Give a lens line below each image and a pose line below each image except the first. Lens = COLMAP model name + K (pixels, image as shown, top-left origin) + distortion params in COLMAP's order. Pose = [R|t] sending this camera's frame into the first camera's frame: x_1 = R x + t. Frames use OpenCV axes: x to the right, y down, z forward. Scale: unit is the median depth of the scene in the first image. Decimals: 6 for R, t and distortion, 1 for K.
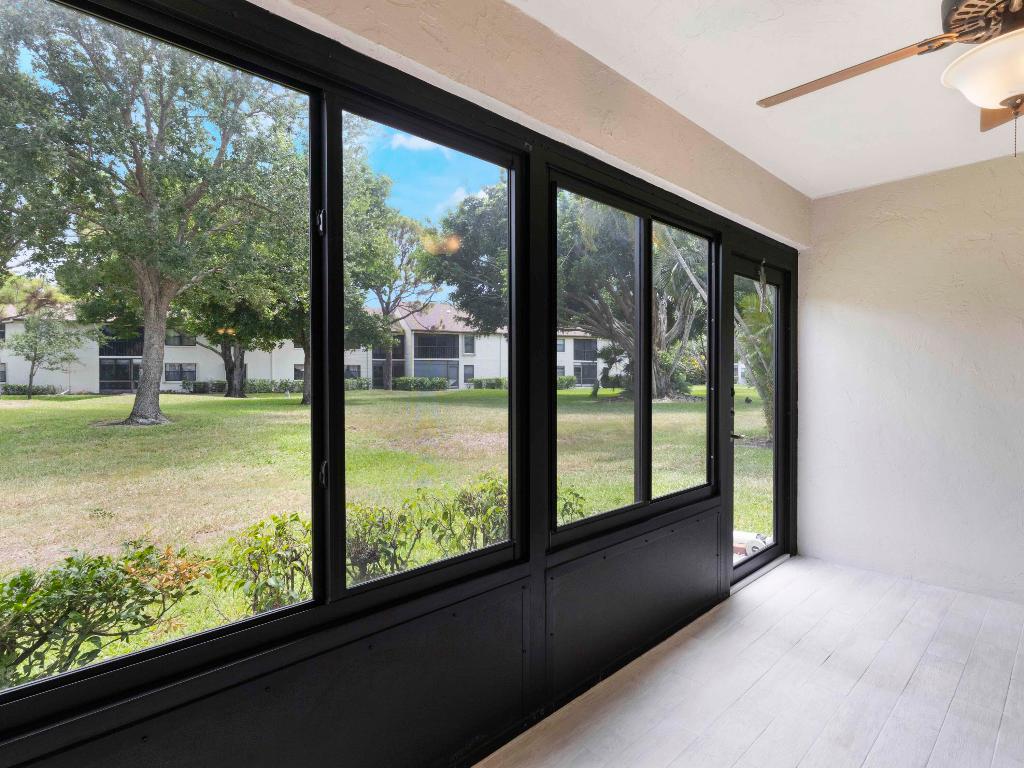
lens RADIAL K [[537.6, 0, 512.0], [0, 537.6, 384.0], [0, 0, 1]] dist [0.001504, 0.001640]
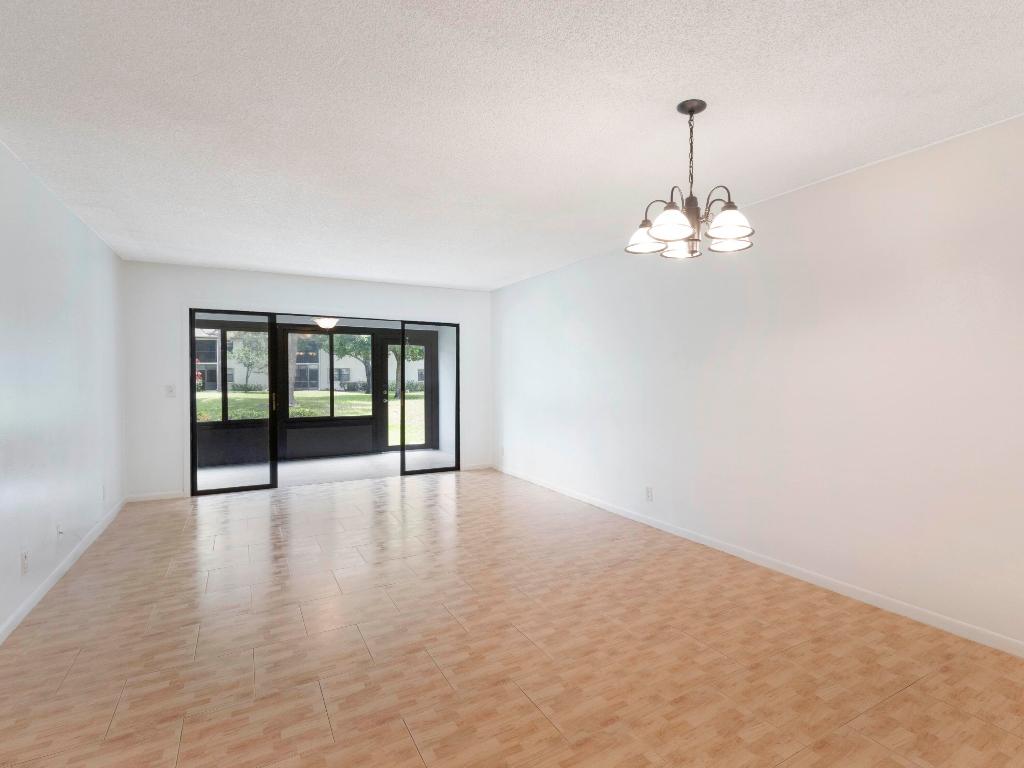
lens RADIAL K [[537.6, 0, 512.0], [0, 537.6, 384.0], [0, 0, 1]] dist [0.001504, 0.001640]
pose [[0.956971, 0.004866, -0.290144, 0.198148], [-0.005885, 0.999979, -0.002638, 0.001436], [0.290125, 0.004232, 0.956979, -0.164491]]
